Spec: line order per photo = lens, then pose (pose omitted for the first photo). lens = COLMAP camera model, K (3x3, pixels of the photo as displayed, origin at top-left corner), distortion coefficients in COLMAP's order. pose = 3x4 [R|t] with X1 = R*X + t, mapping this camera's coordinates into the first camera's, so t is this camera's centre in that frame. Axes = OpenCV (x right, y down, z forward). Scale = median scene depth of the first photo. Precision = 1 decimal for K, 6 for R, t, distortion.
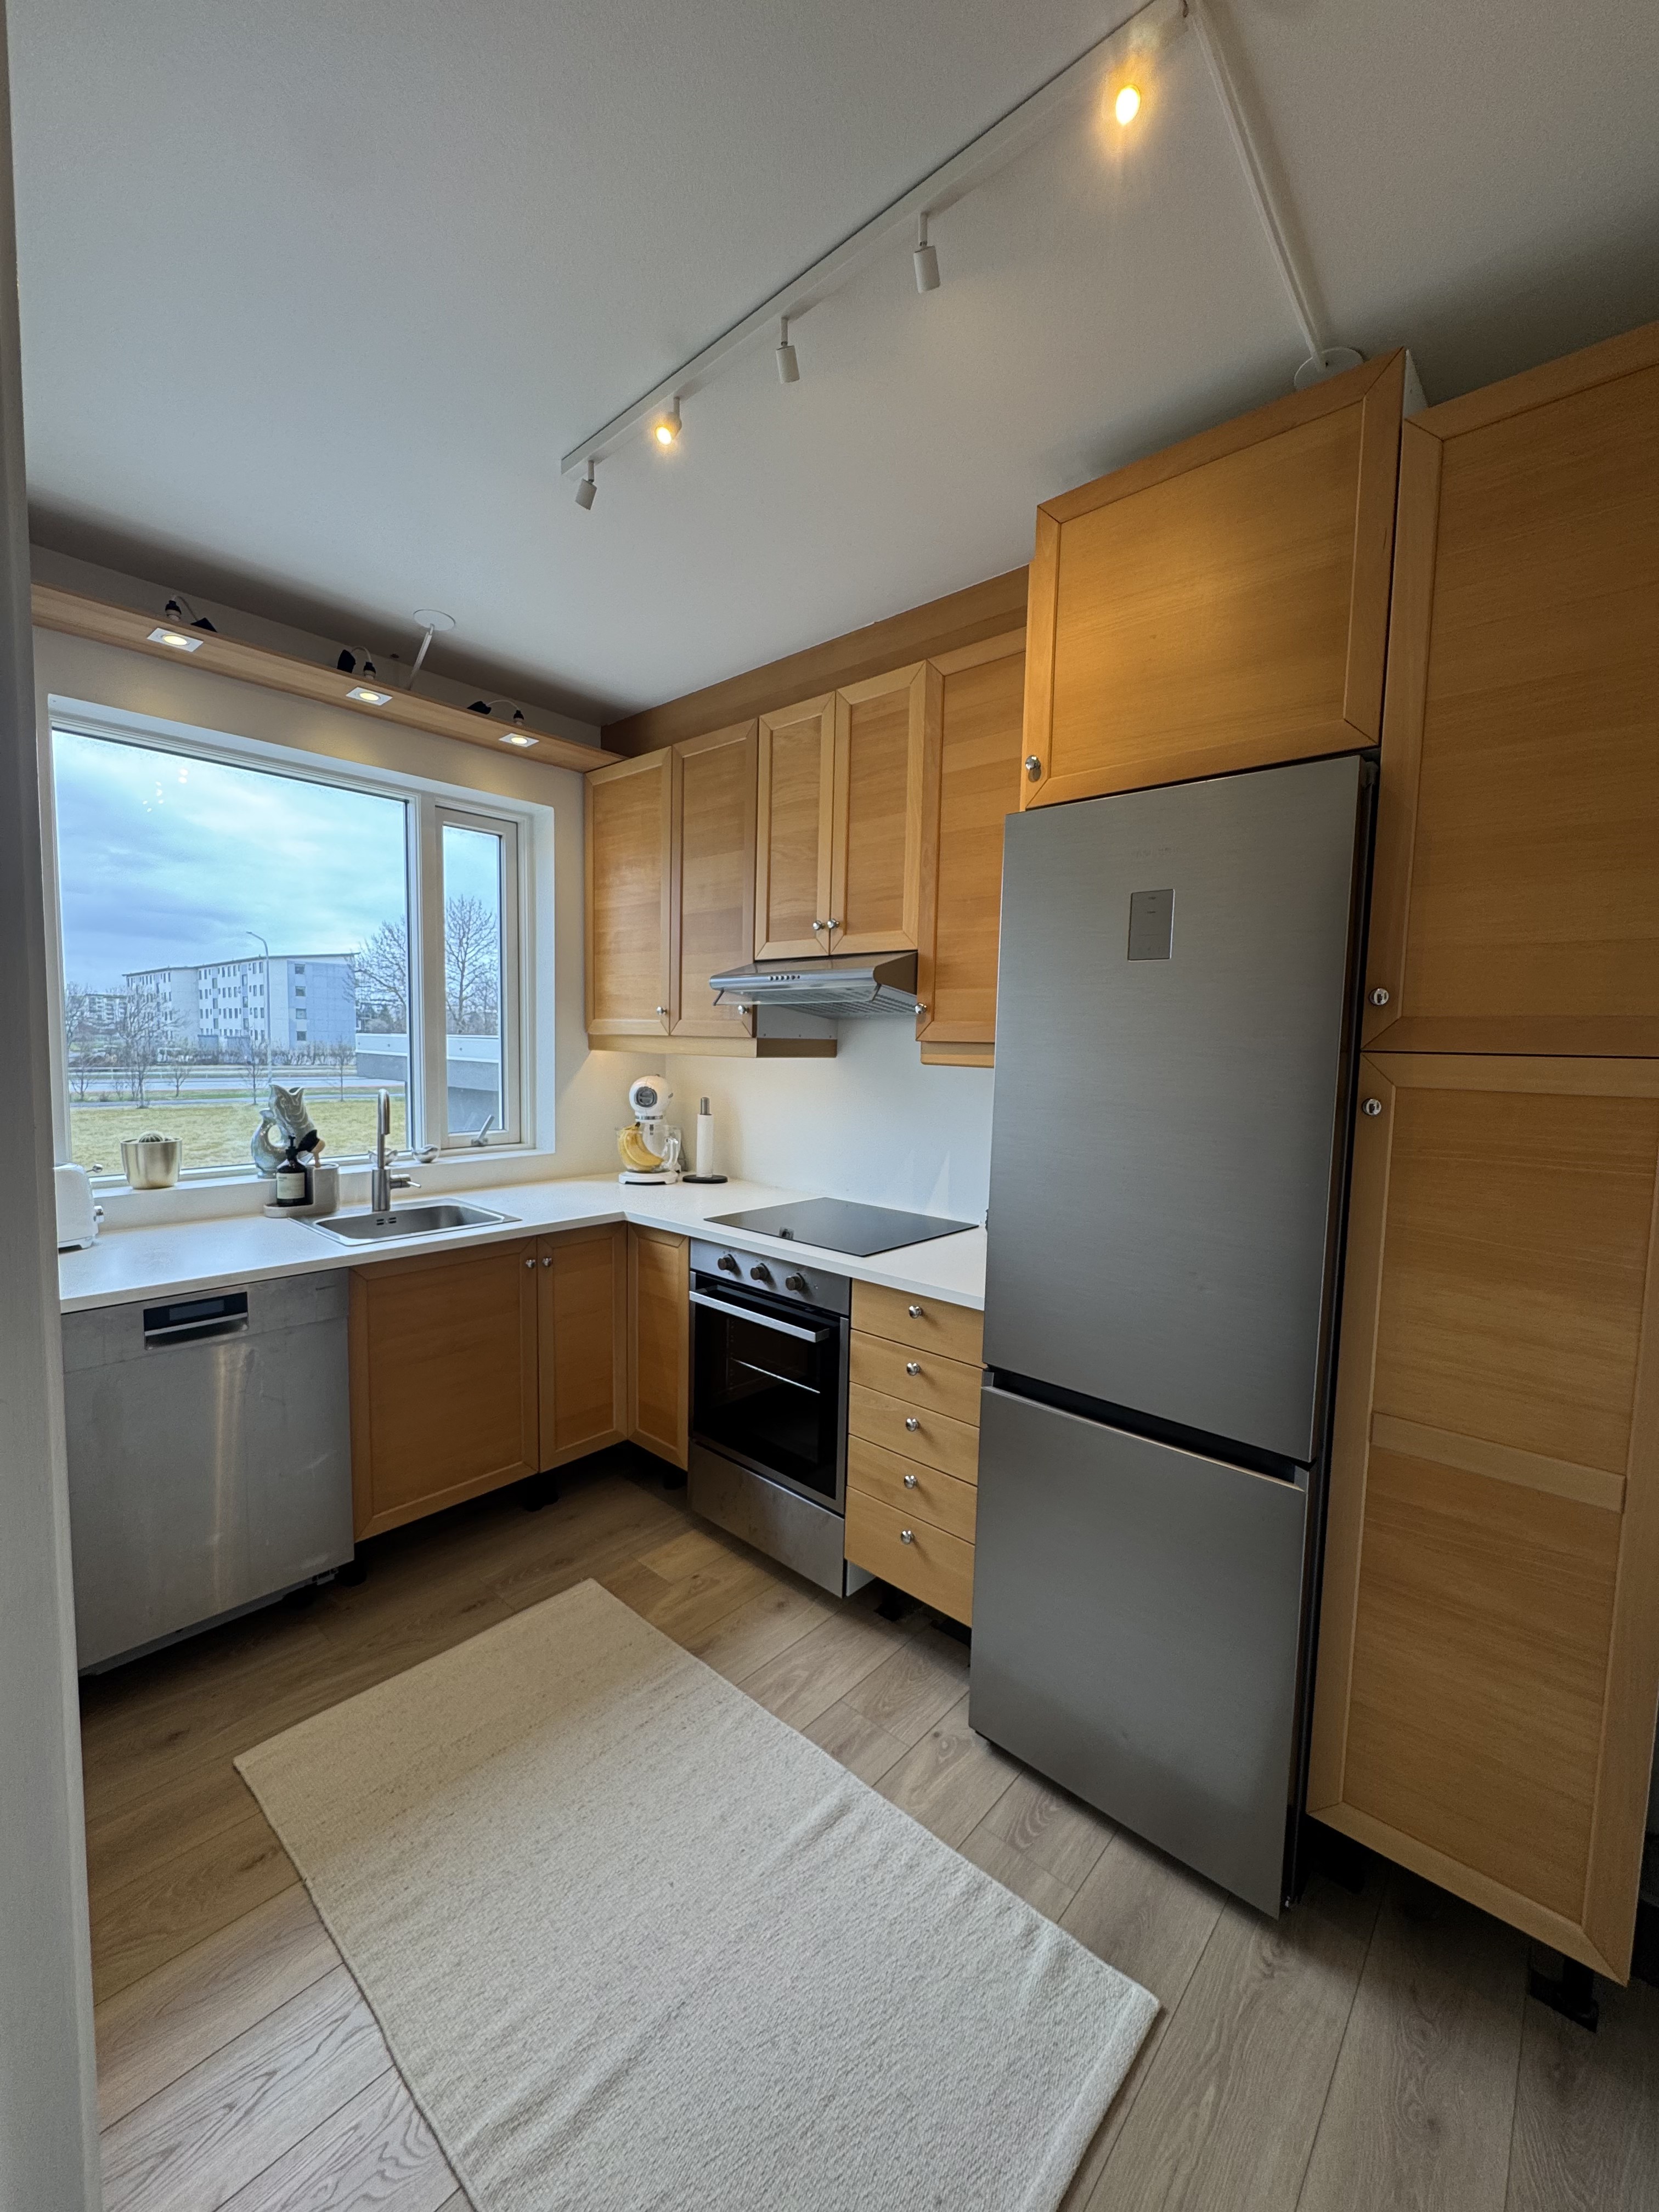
lens RADIAL K [[879.7, 0, 833.6], [0, 879.7, 1109.1], [0, 0, 1]] dist [-0.007554, 0.000107]
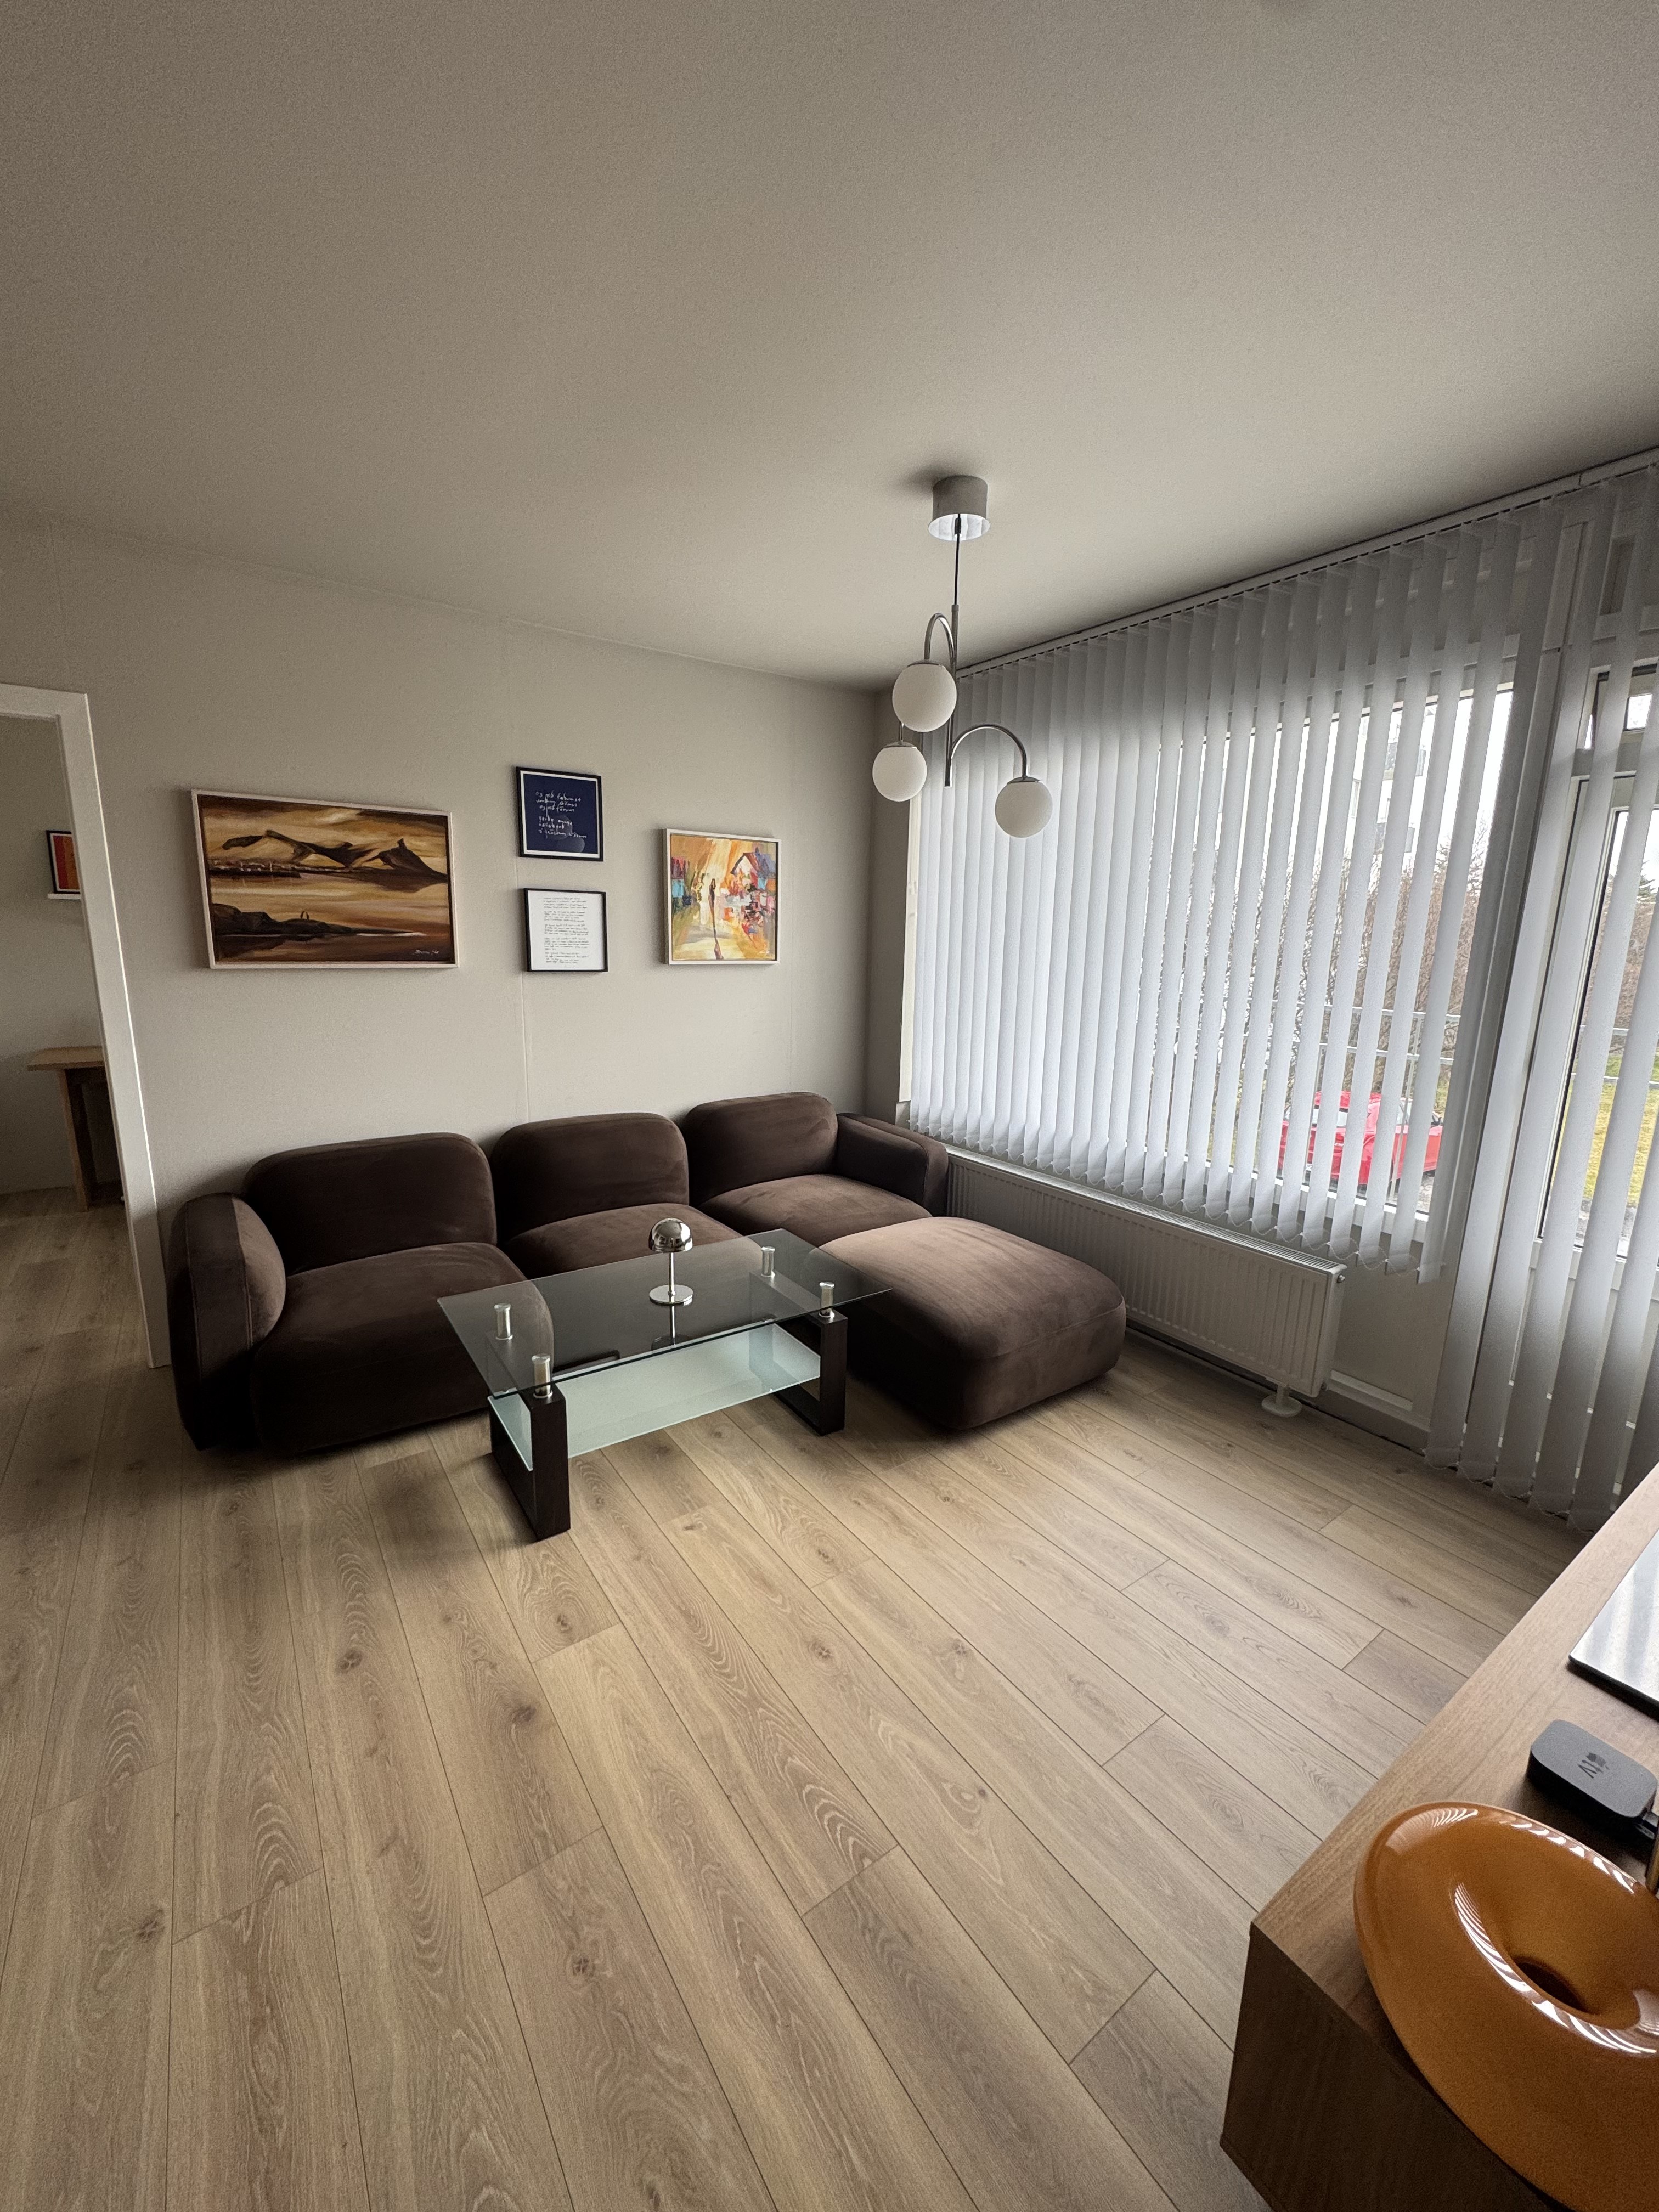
lens RADIAL K [[879.7, 0, 829.4], [0, 879.7, 1105.9], [0, 0, 1]] dist [-0.007554, 0.000107]
pose [[-0.233521, 0.166864, -0.957927, 0.822890], [-0.100055, 0.975812, 0.194371, -0.076515], [0.967190, 0.141235, -0.211177, 0.914925]]
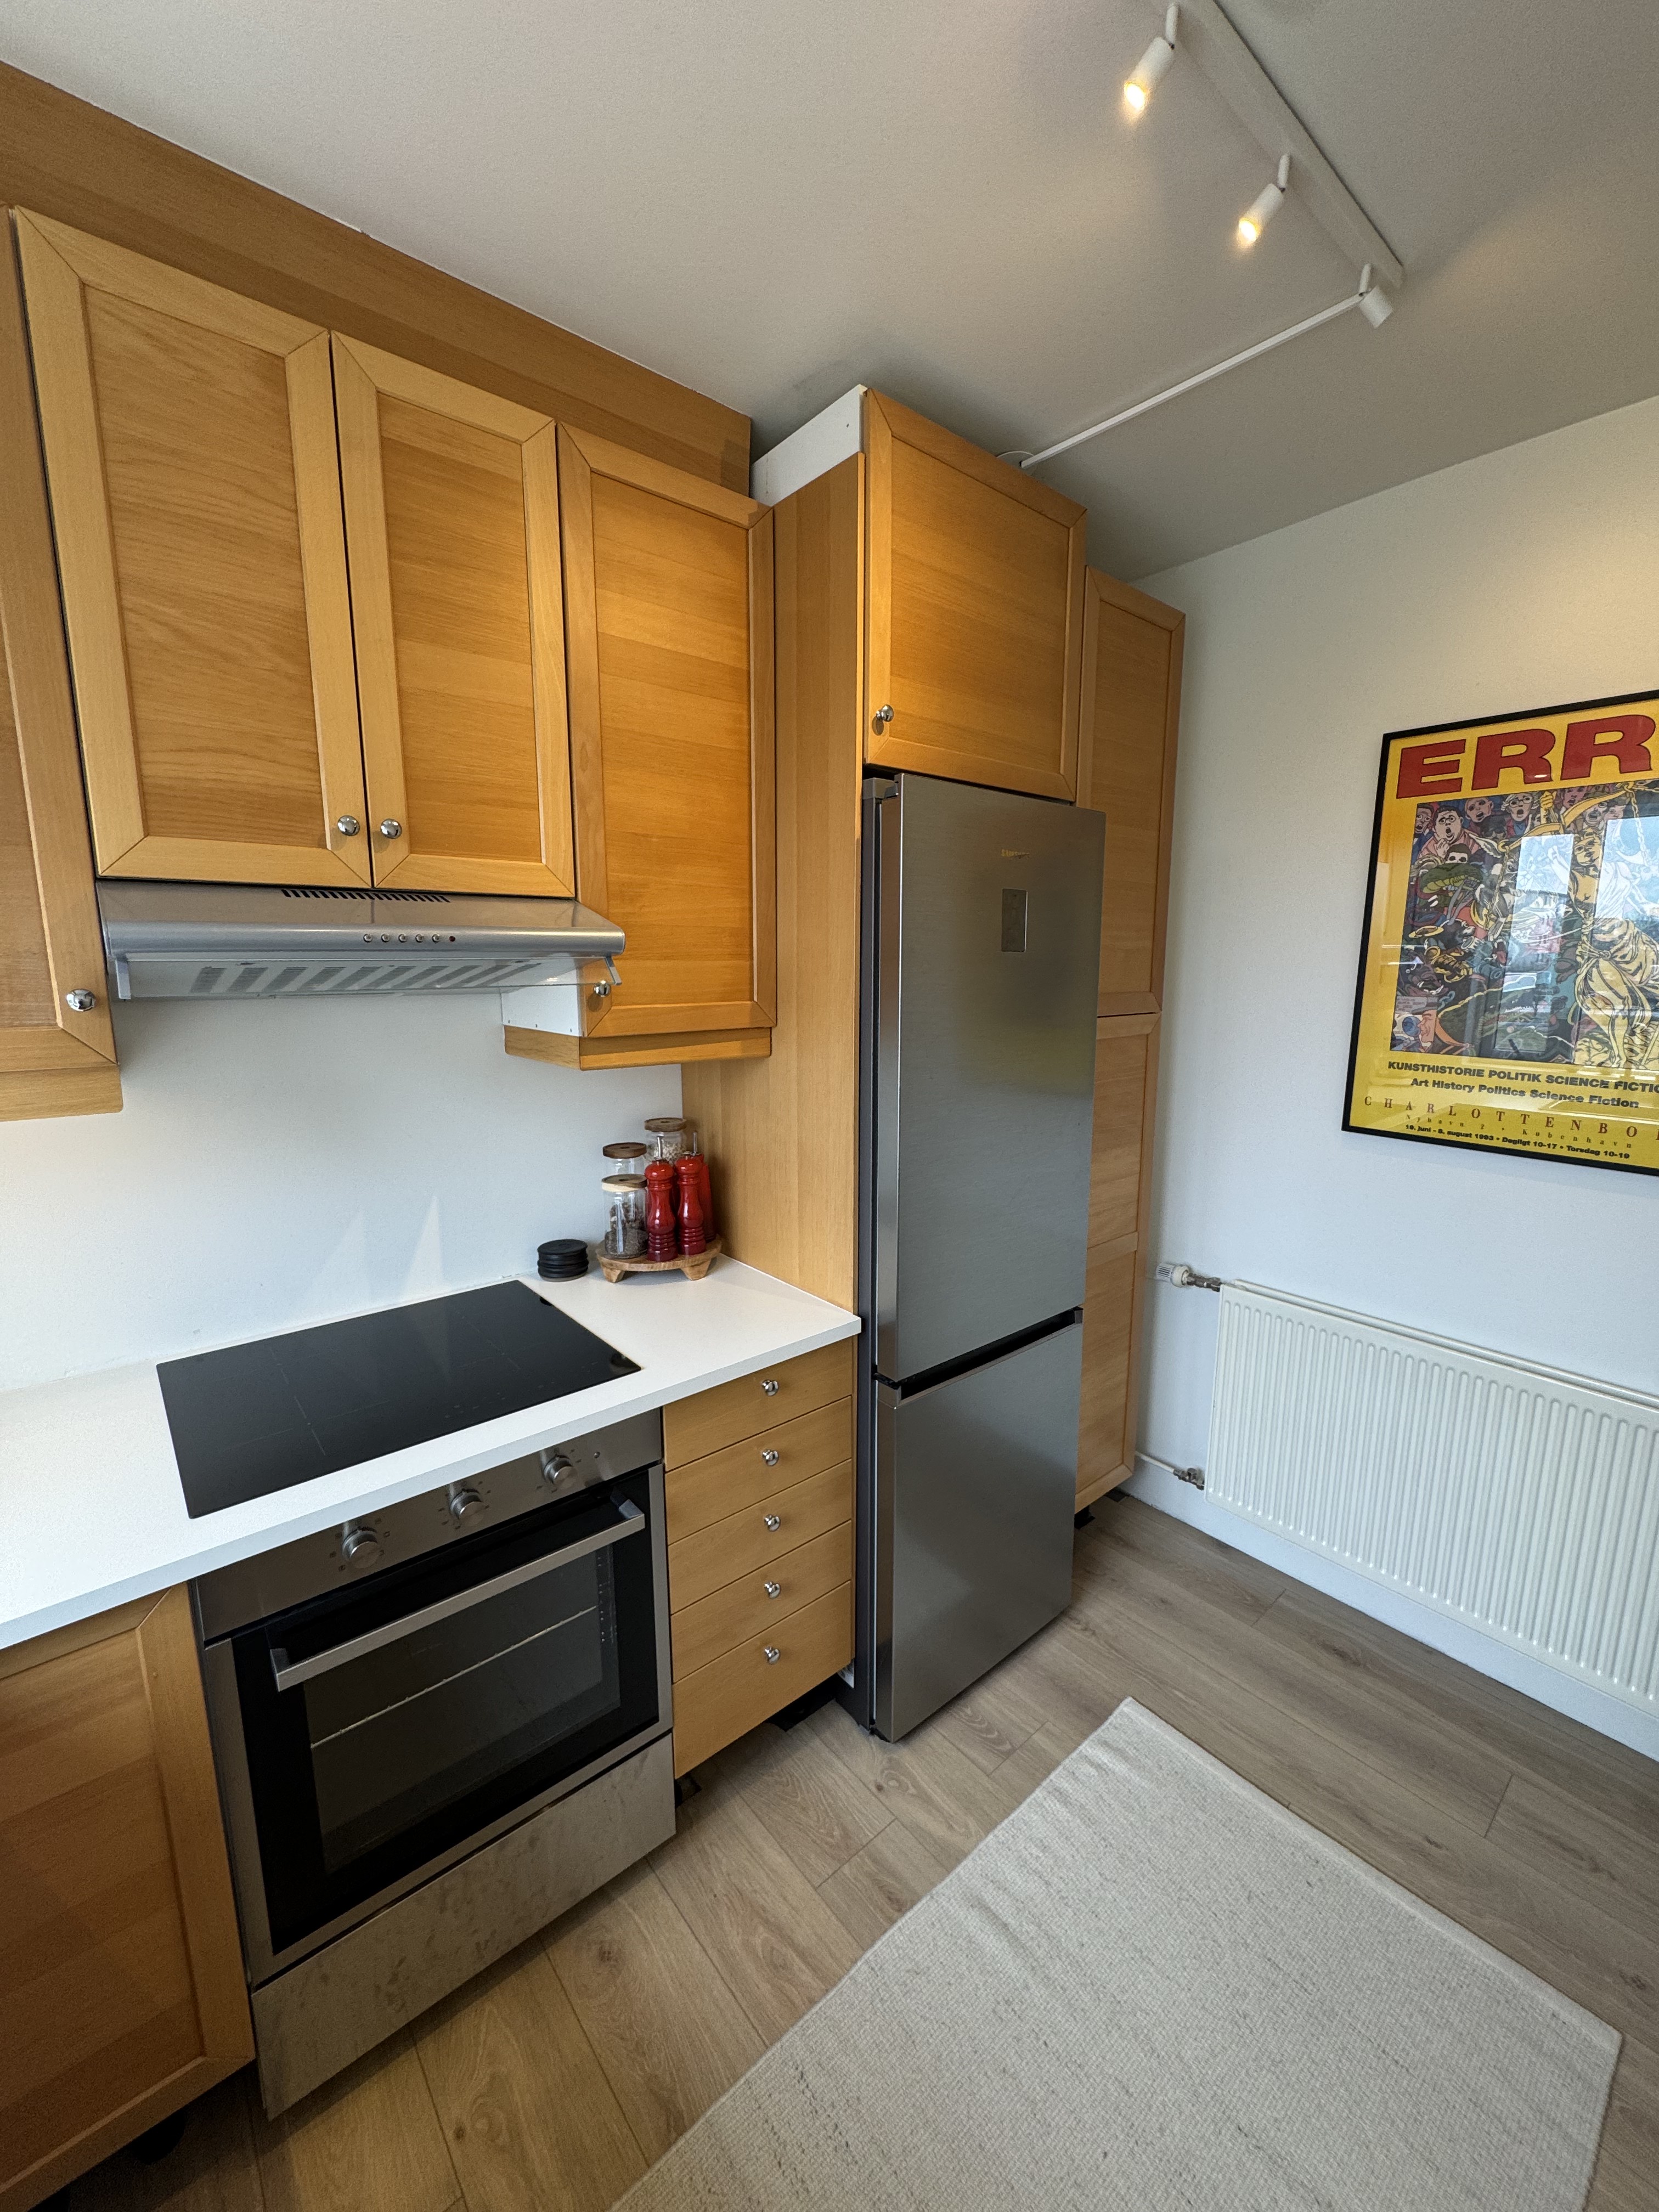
lens RADIAL K [[879.7, 0, 836.1], [0, 879.7, 1103.7], [0, 0, 1]] dist [-0.007554, 0.000107]
pose [[0.131803, -0.186688, 0.973538, -0.632827], [0.076696, 0.981082, 0.177752, -0.155535], [-0.988304, 0.051239, 0.143628, 0.850391]]
